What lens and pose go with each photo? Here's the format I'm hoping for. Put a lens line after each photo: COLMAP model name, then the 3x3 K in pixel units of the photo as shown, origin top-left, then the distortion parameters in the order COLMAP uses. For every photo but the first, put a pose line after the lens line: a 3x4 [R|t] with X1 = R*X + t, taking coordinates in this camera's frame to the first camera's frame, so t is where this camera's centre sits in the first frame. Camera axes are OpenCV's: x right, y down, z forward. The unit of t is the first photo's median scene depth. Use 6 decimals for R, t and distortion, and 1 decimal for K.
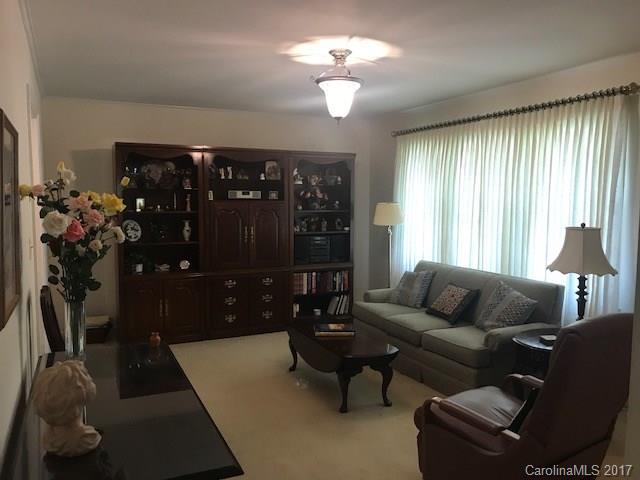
lens RADIAL K [[522.5, 0, 319.6], [0, 522.5, 236.2], [0, 0, 1]] dist [0.010089, -0.021354]
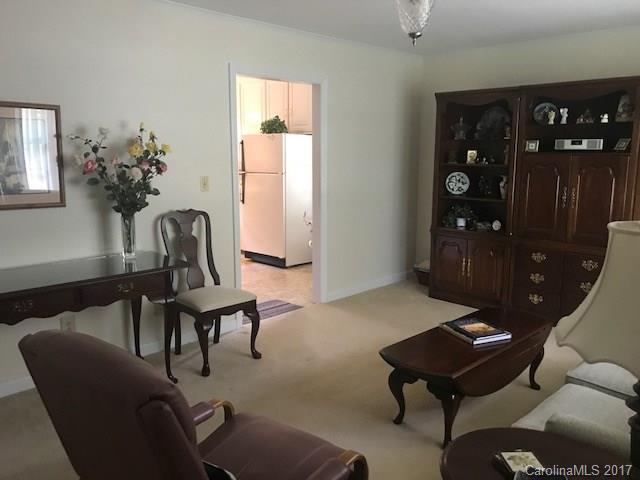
lens RADIAL K [[522.5, 0, 318.8], [0, 522.5, 239.2], [0, 0, 1]] dist [0.010089, -0.021354]
pose [[0.323500, 0.157163, -0.933085, 0.469740], [-0.068103, 0.987420, 0.142703, -0.027903], [0.943774, 0.017382, 0.330133, 0.417036]]
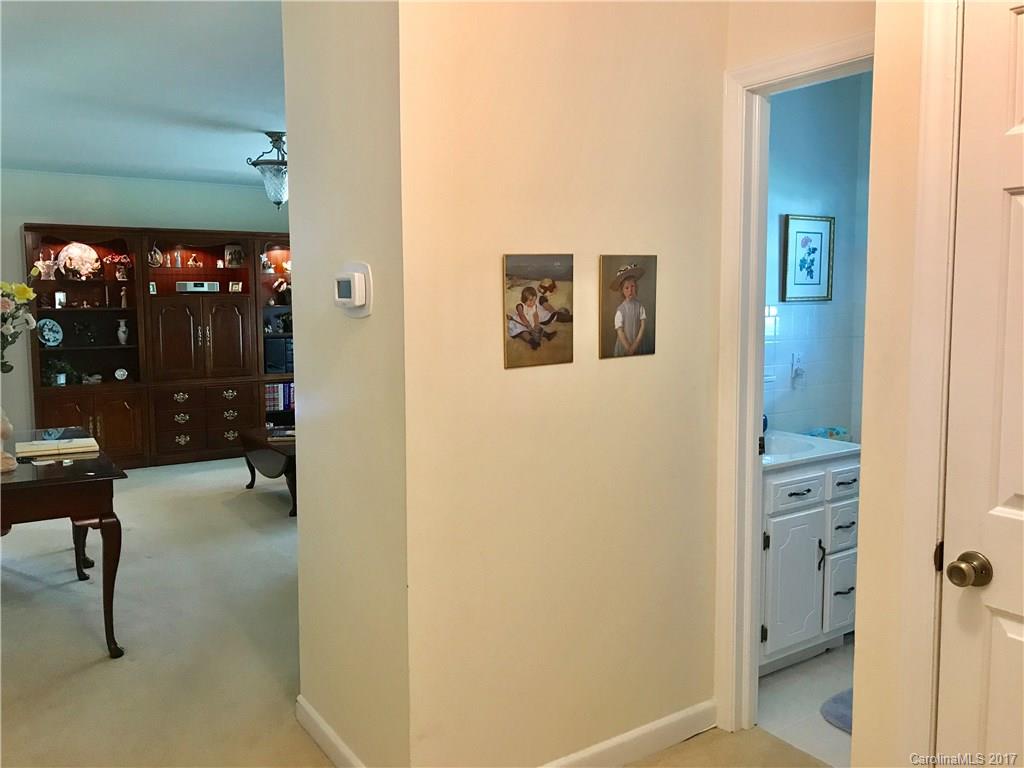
lens RADIAL K [[836.0, 0, 492.8], [0, 836.0, 374.2], [0, 0, 1]] dist [0.010089, -0.021354]
pose [[0.991134, -0.020371, 0.131297, 0.139274], [0.017700, 0.999613, 0.021472, 0.036829], [-0.131684, -0.018958, 0.991110, -0.349847]]
